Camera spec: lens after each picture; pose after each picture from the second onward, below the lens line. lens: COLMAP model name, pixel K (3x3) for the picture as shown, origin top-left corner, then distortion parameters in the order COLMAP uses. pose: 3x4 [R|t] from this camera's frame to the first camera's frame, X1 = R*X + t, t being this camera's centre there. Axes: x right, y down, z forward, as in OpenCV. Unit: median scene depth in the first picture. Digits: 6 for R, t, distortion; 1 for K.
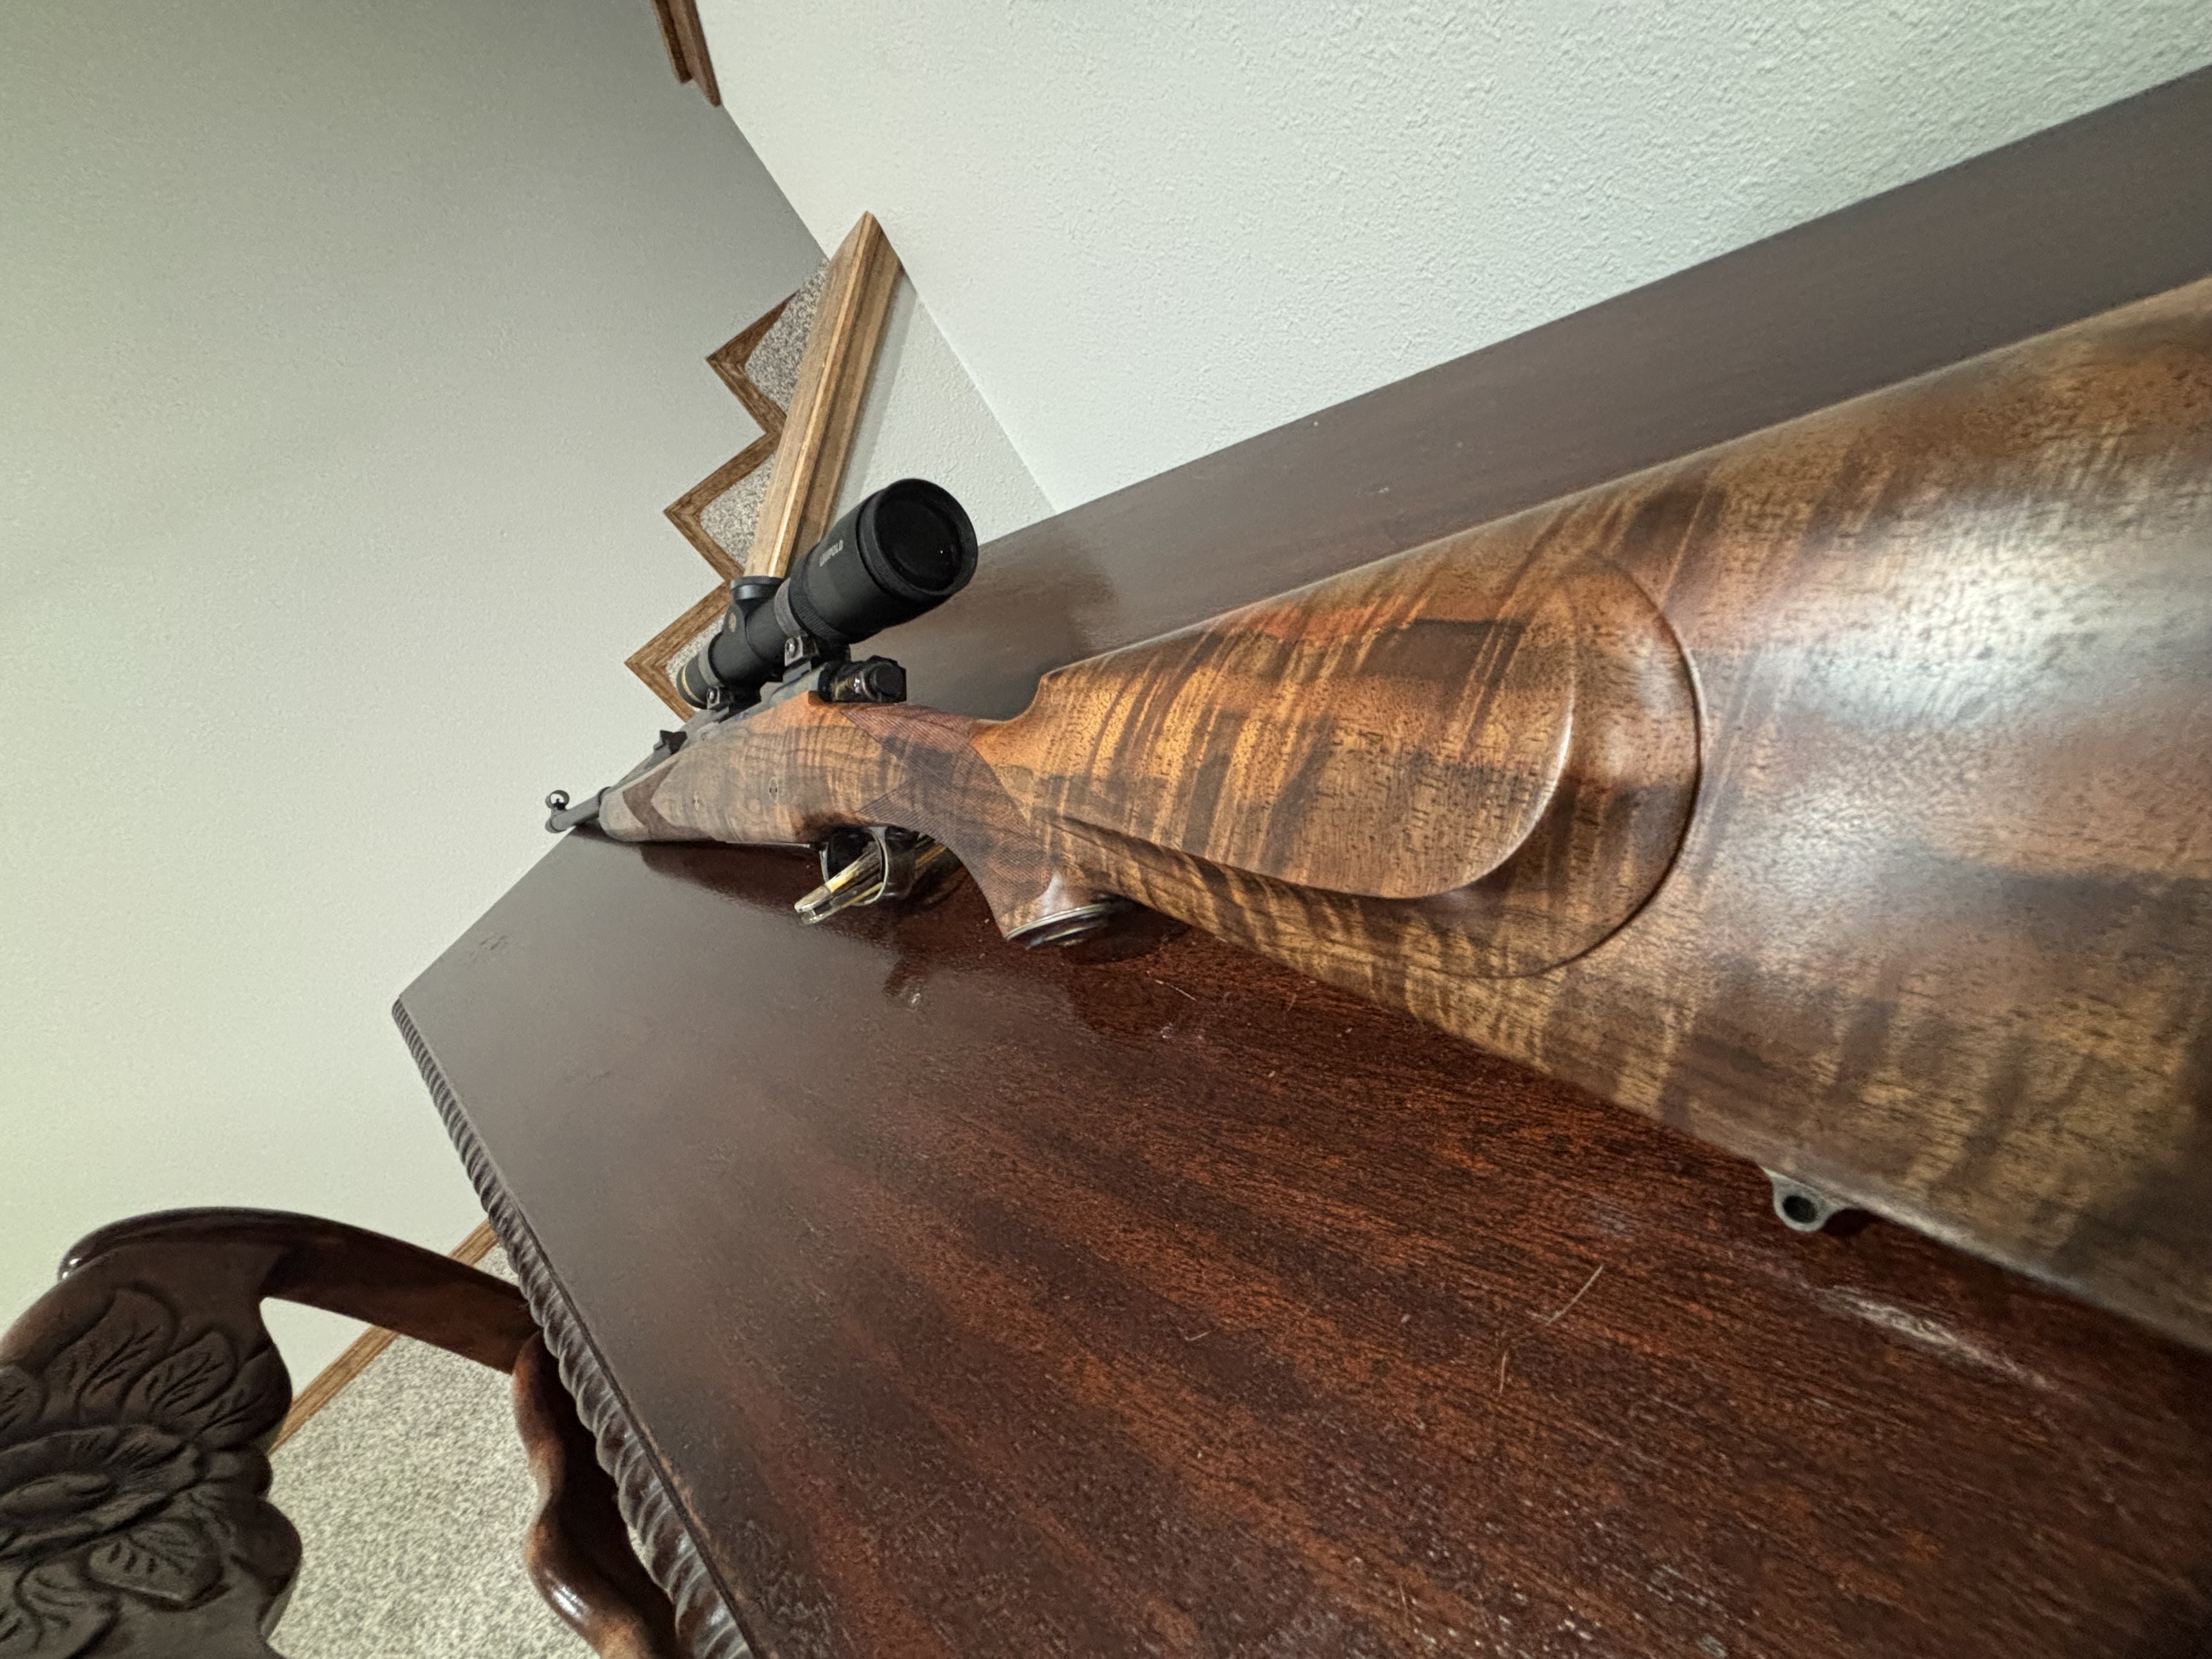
lens RADIAL K [[887.2, 0, 1098.6], [0, 887.2, 822.4], [0, 0, 1]] dist [0.002695, -0.001015]
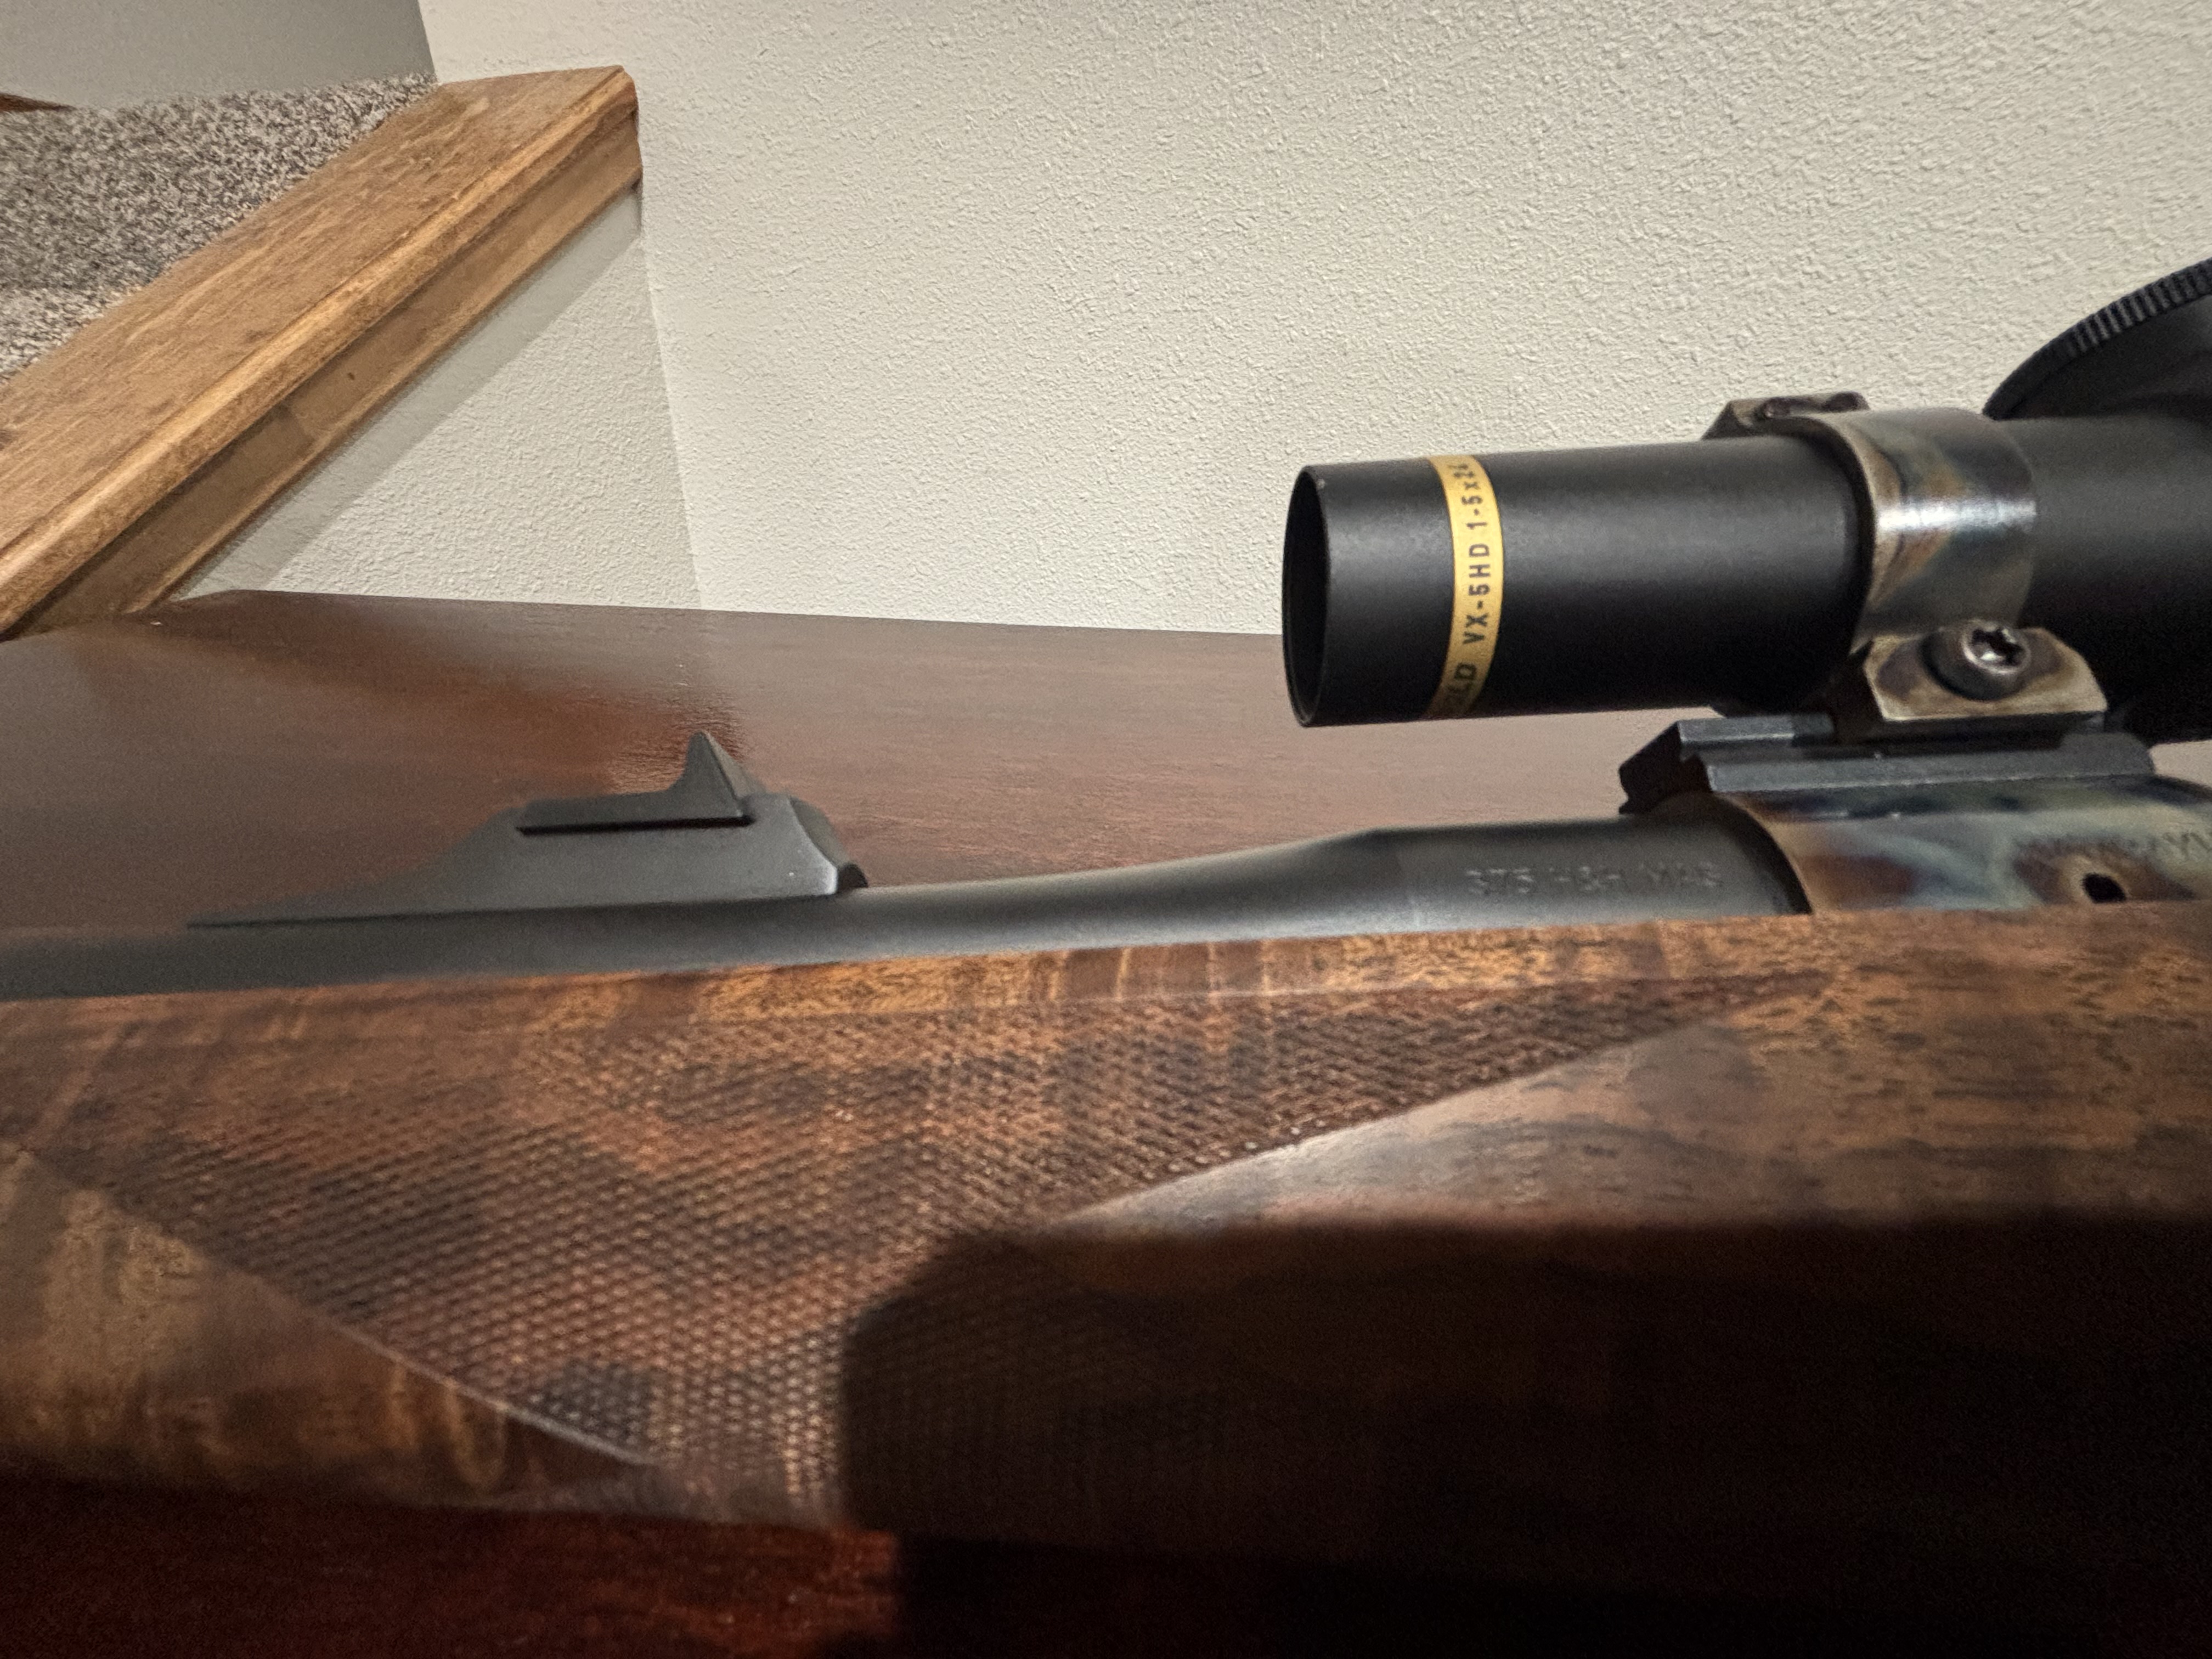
lens RADIAL K [[883.6, 0, 1098.5], [0, 883.6, 822.7], [0, 0, 1]] dist [0.011792, -0.005110]
pose [[0.679328, 0.275277, 0.680247, -0.300213], [-0.044834, 0.940813, -0.335948, -0.017206], [-0.732464, 0.197721, 0.651462, 0.452977]]
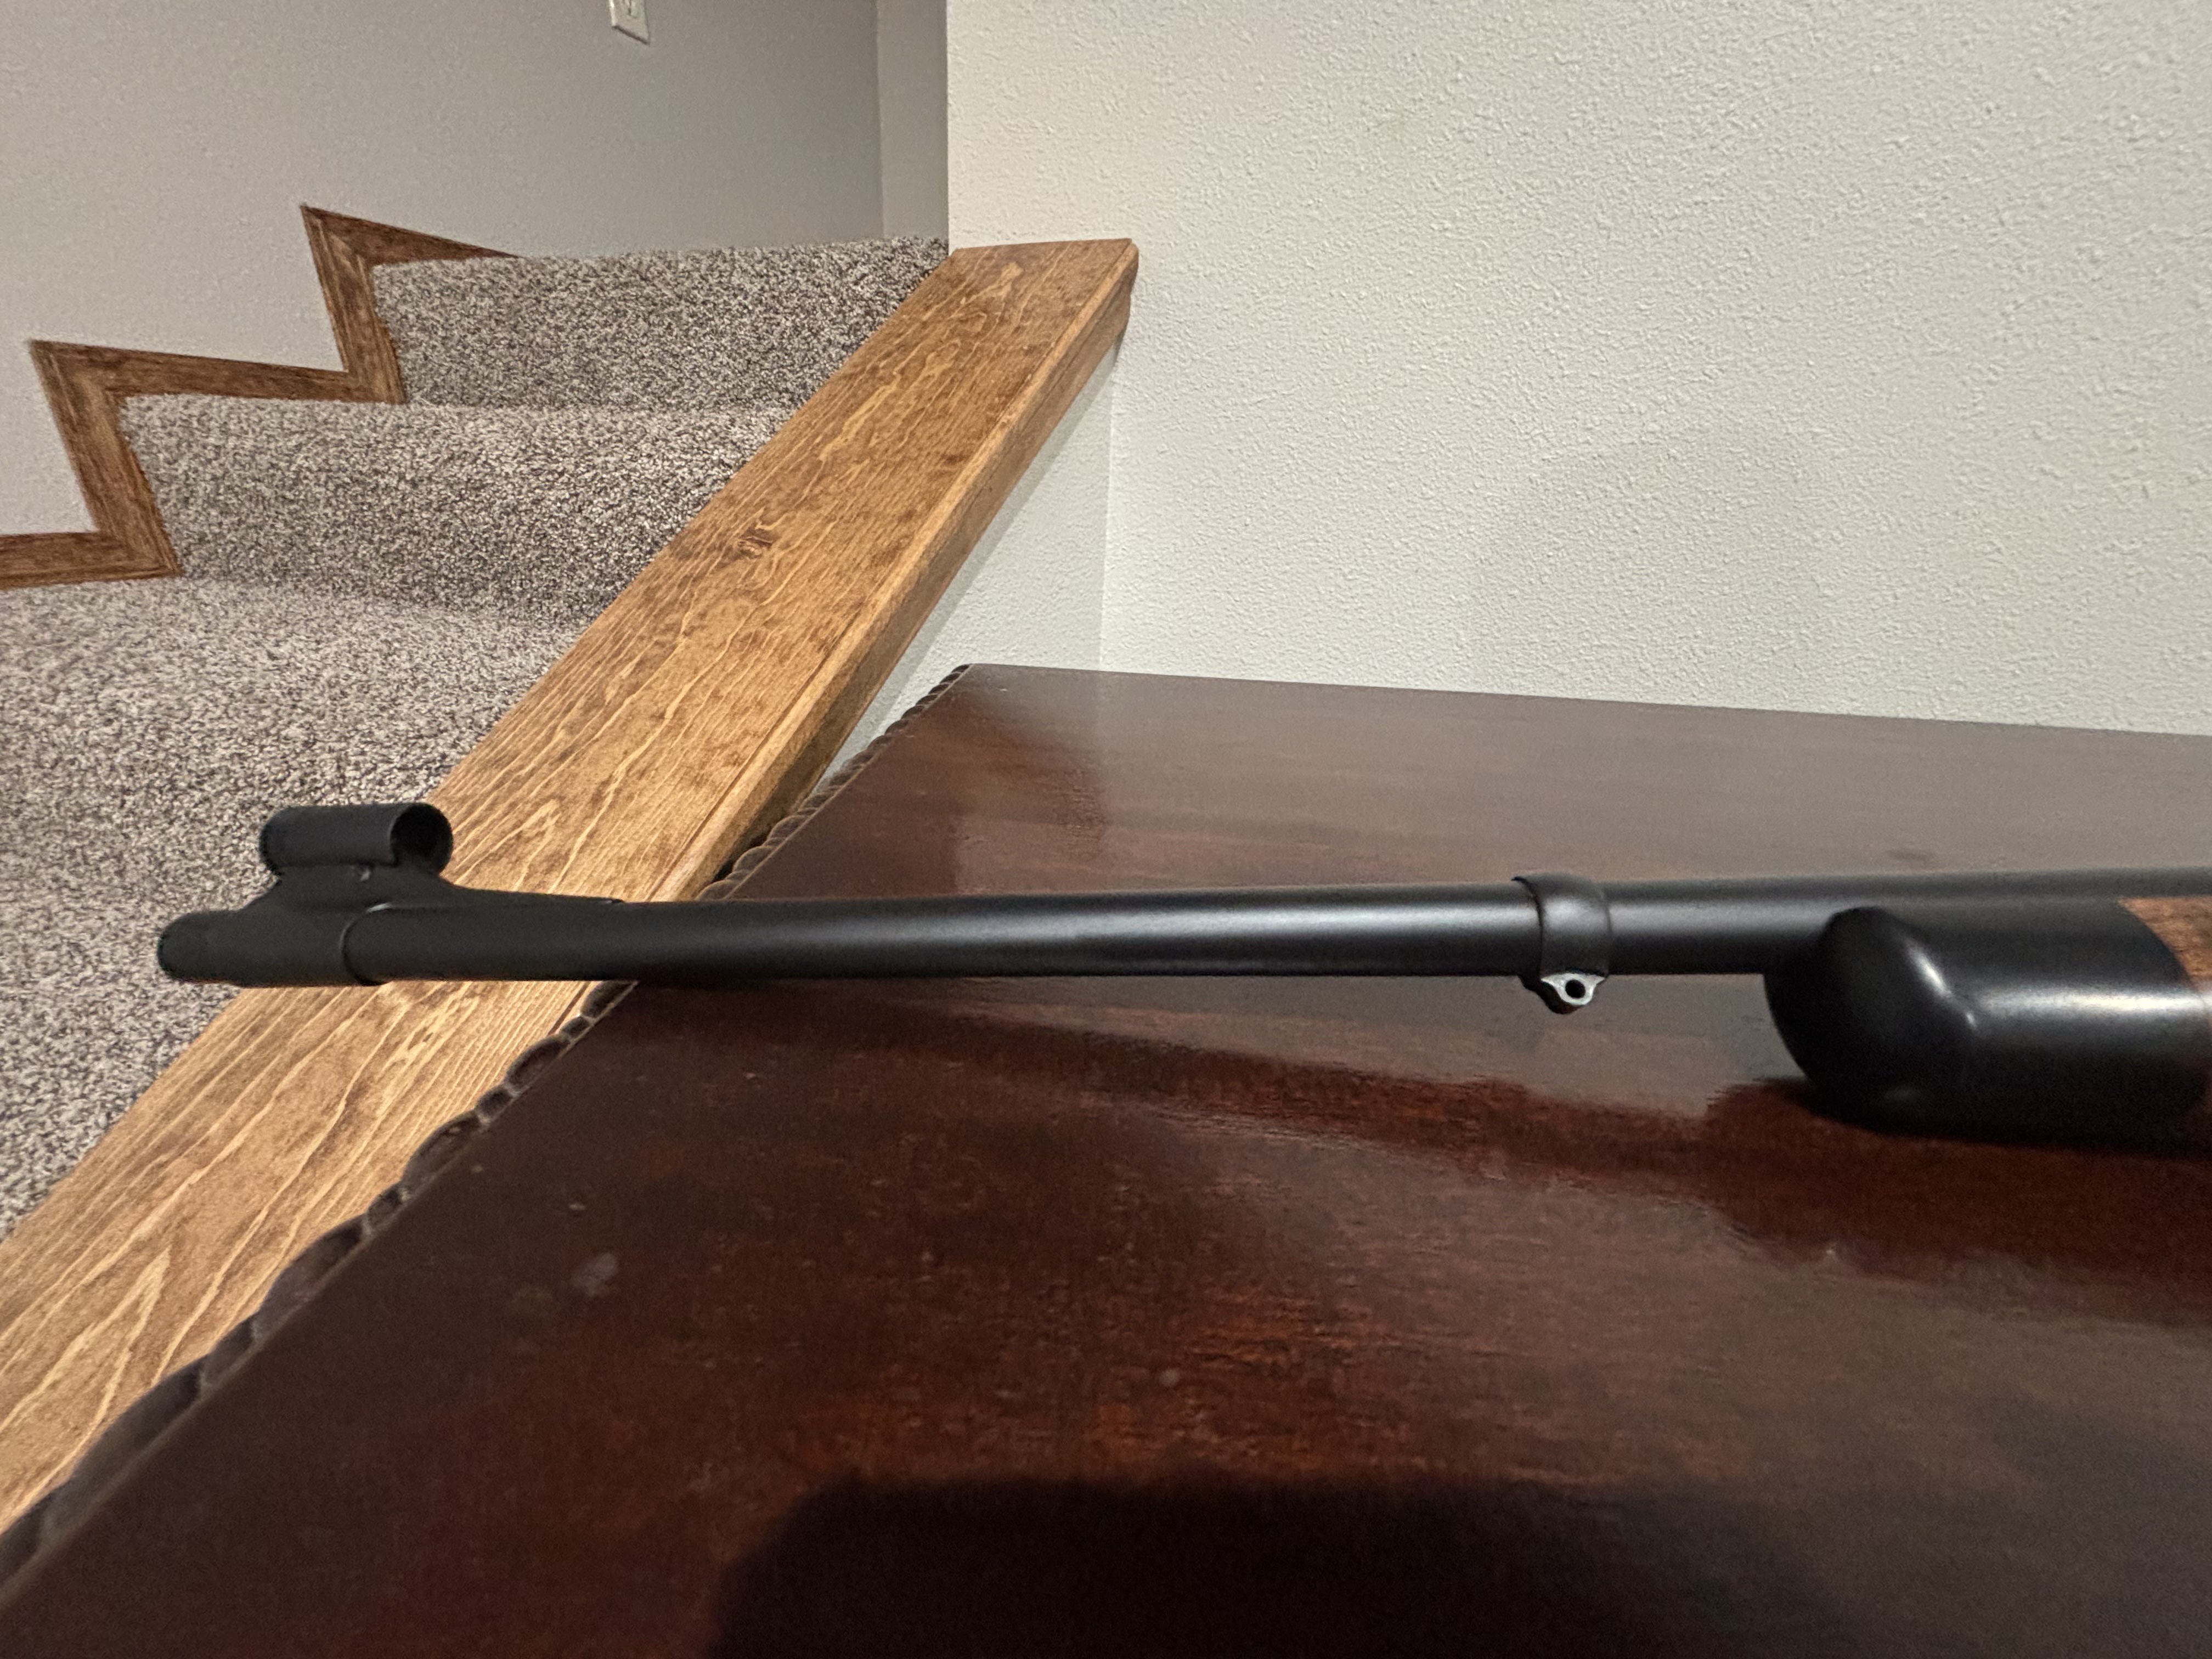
lens RADIAL K [[887.2, 0, 1098.6], [0, 887.2, 822.4], [0, 0, 1]] dist [0.002695, -0.001015]
pose [[0.689525, 0.350980, 0.633536, -0.550589], [-0.079625, 0.906167, -0.415356, 0.042530], [-0.719872, 0.235953, 0.652772, 0.632484]]
